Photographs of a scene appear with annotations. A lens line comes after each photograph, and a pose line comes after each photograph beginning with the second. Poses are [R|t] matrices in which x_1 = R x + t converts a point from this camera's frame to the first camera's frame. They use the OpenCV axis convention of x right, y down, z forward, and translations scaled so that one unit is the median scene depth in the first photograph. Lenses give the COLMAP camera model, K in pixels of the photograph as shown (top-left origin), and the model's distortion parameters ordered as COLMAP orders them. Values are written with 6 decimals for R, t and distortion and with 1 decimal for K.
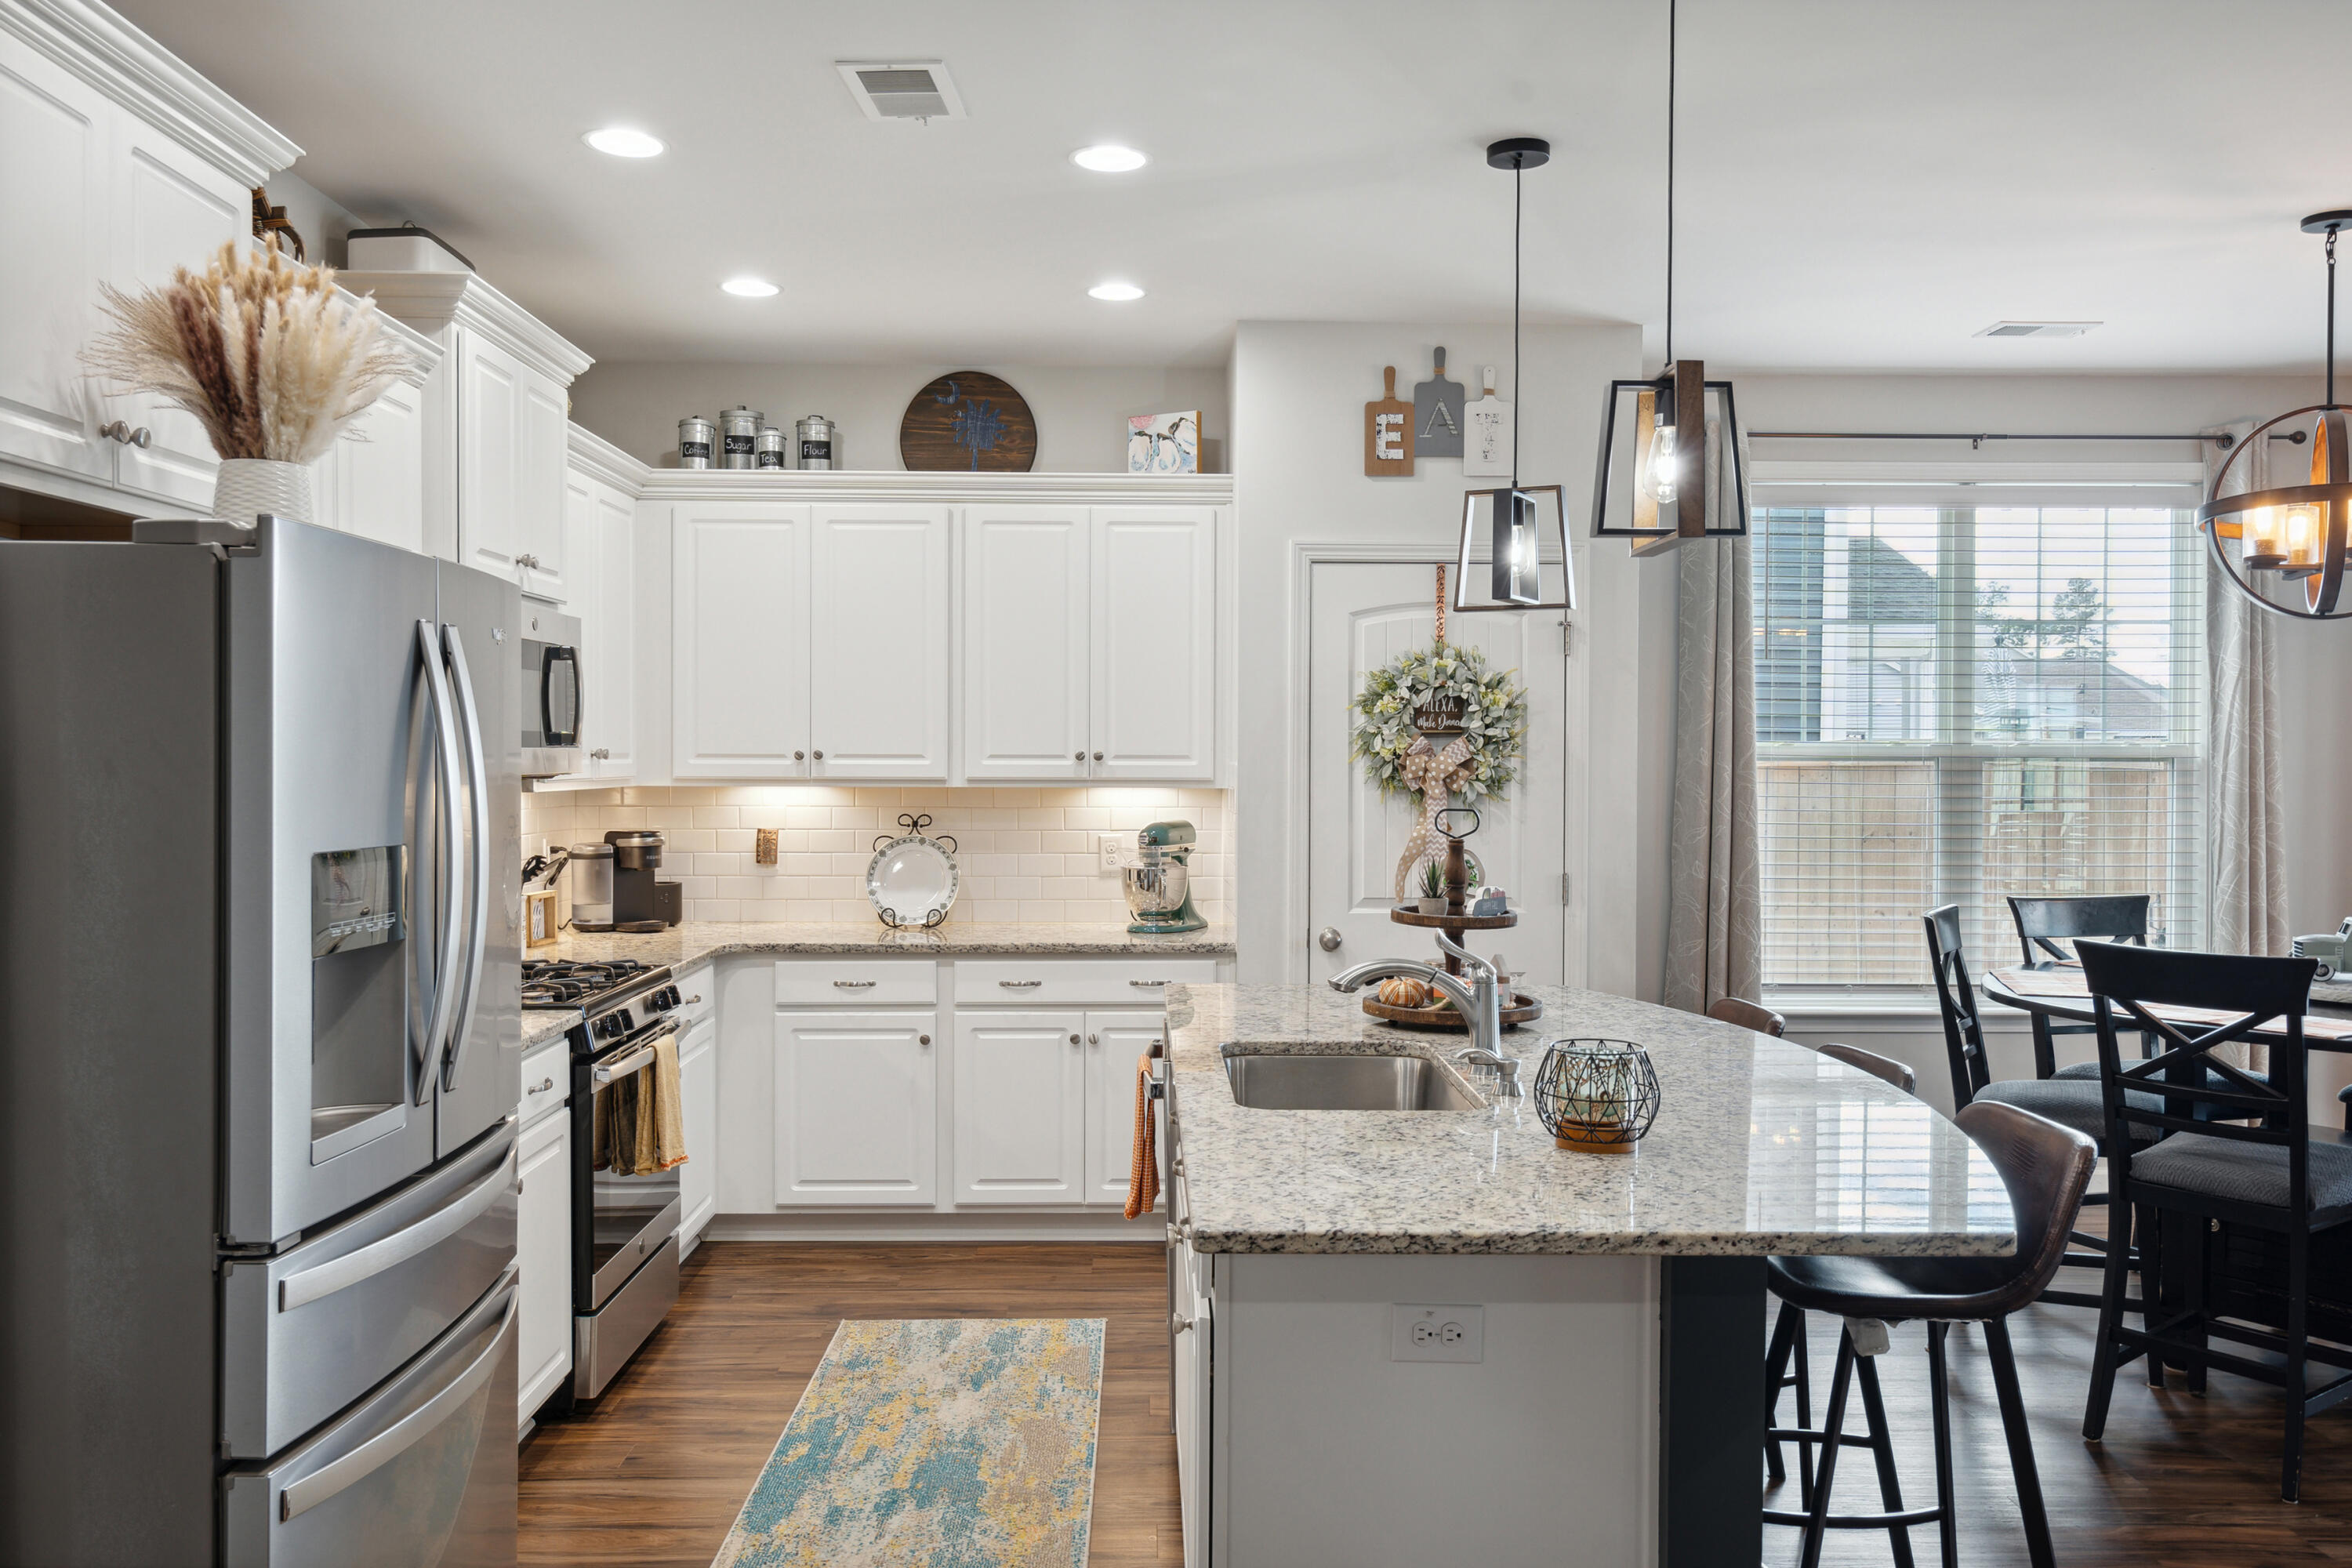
lens RADIAL K [[1856.7, 0, 1176.0], [0, 1856.7, 784.0], [0, 0, 1]] dist [0.001521, -0.003273]
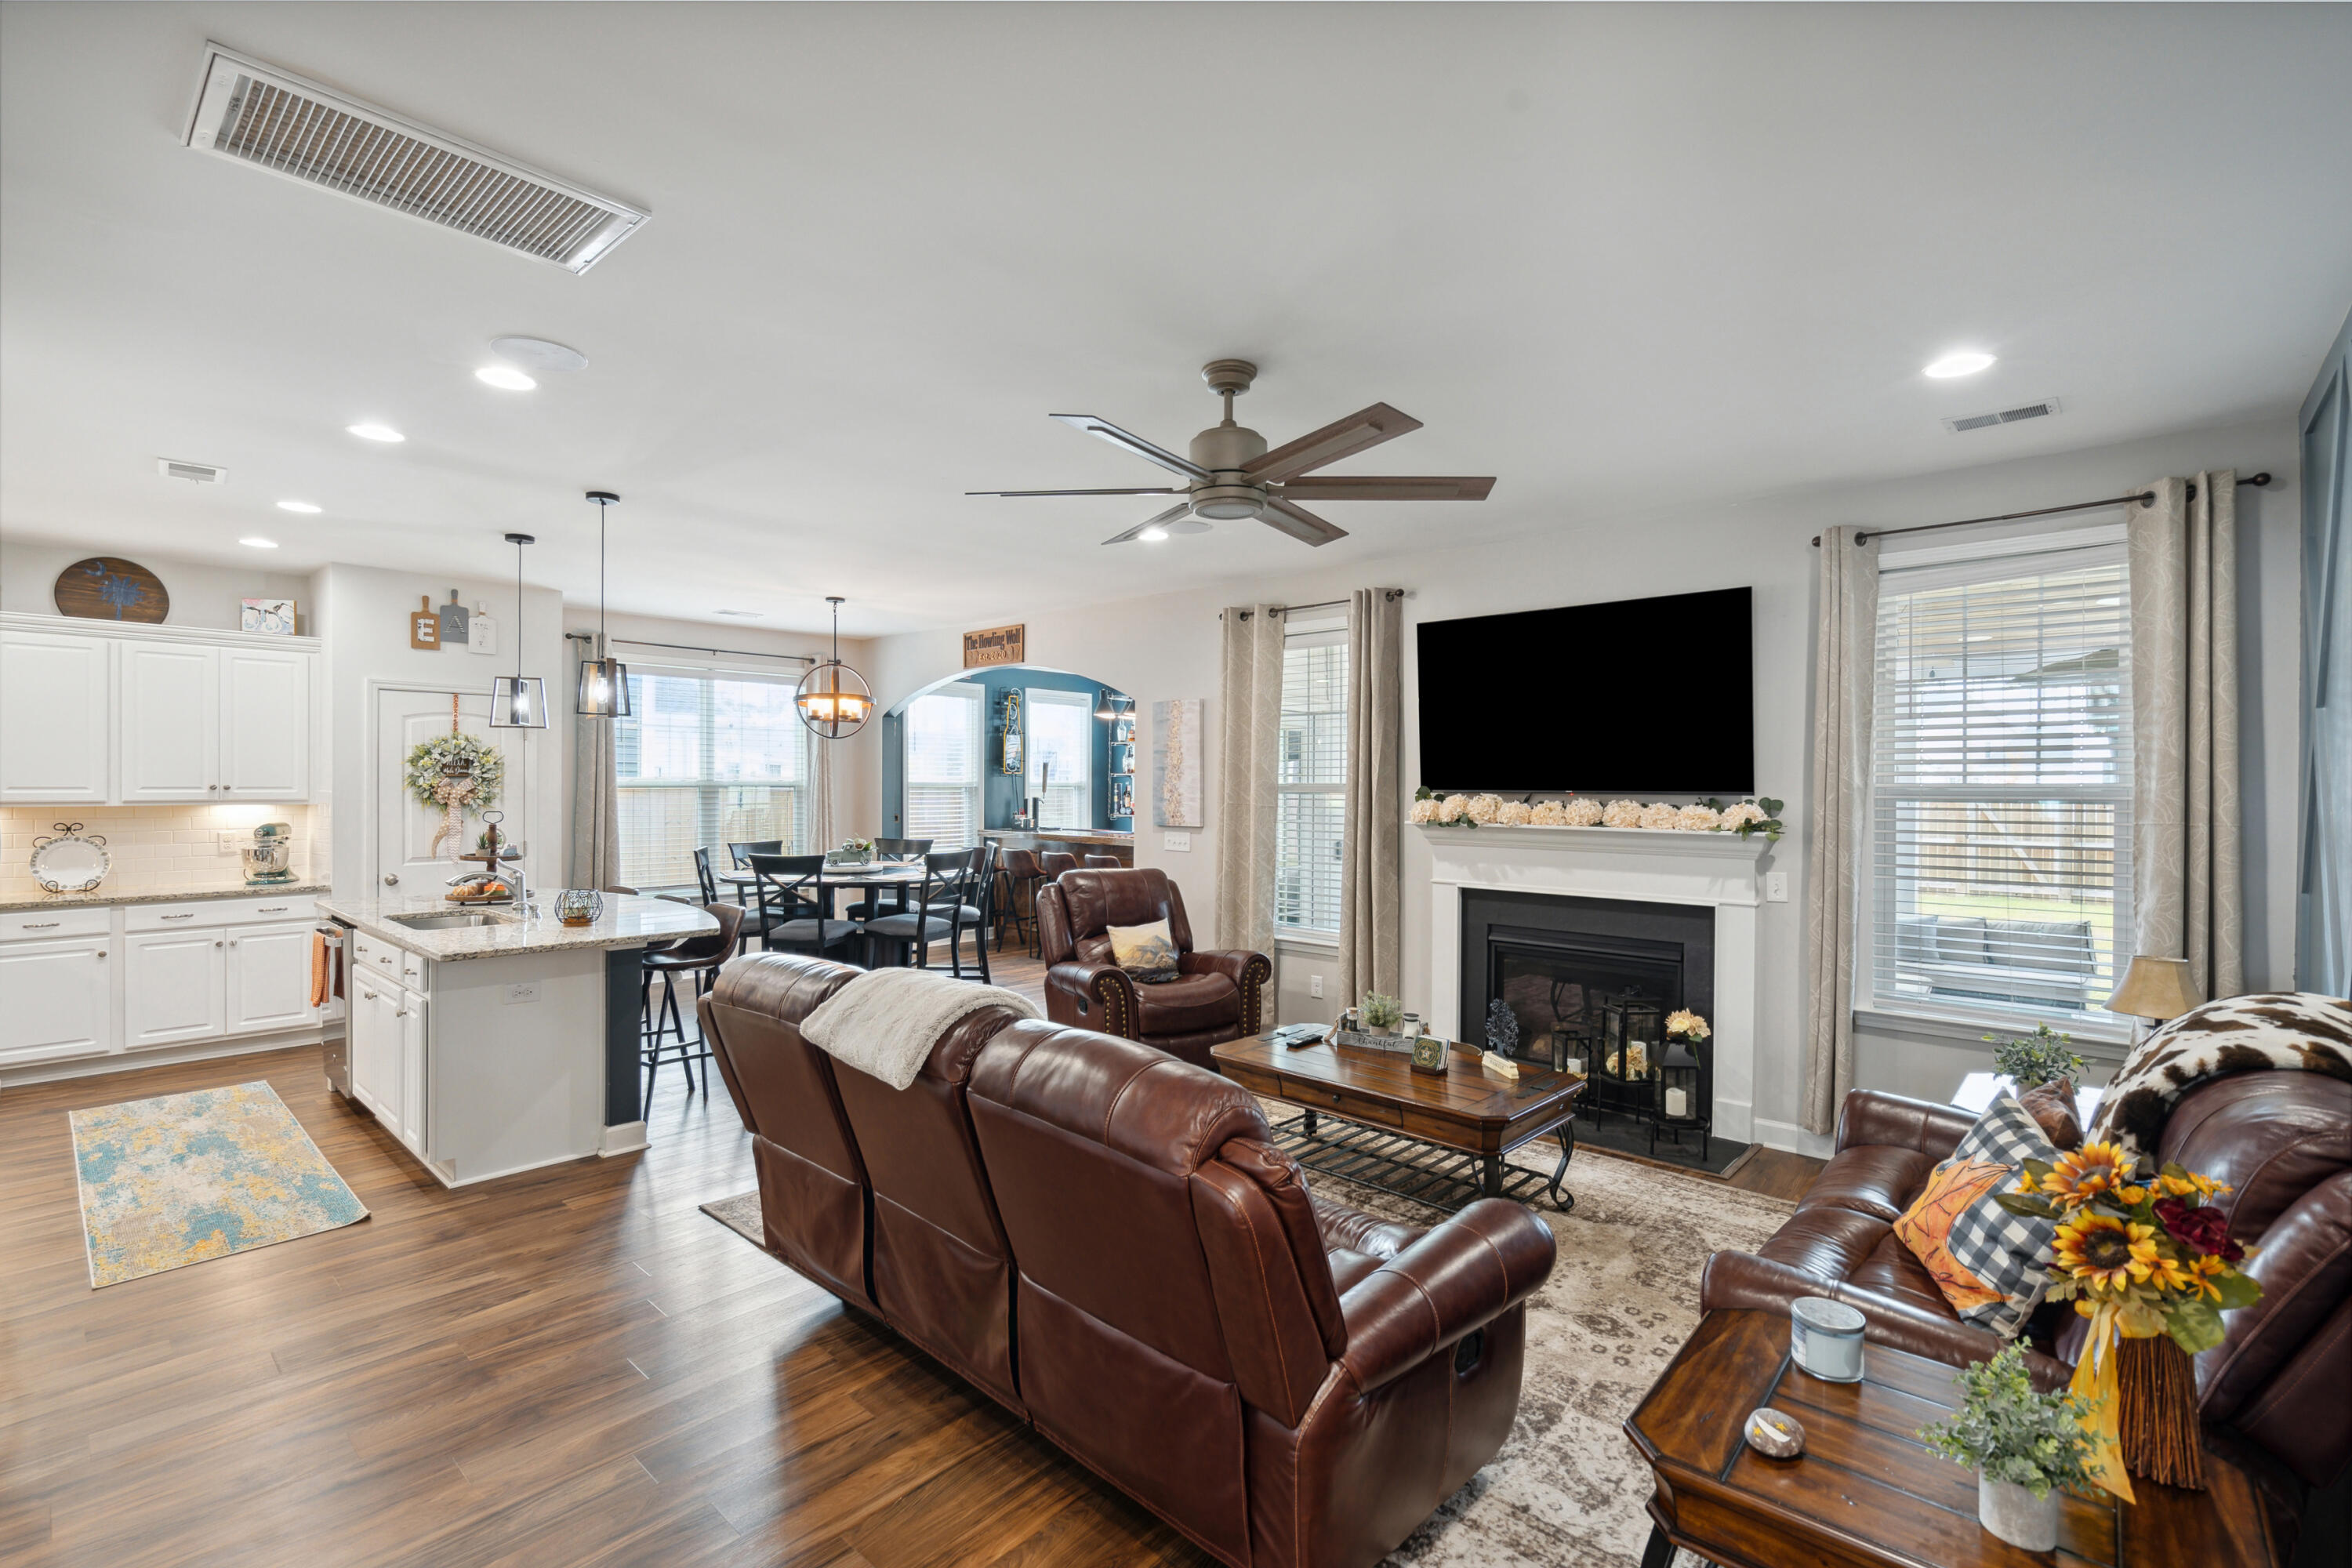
lens RADIAL K [[1096.7, 0, 1171.4], [0, 1096.7, 790.6], [0, 0, 1]] dist [0.001711, 0.000654]
pose [[0.702383, -0.006795, 0.711766, -0.167119], [0.010137, 0.999949, -0.000457, -0.002294], [-0.711727, 0.007536, 0.702416, -0.422778]]
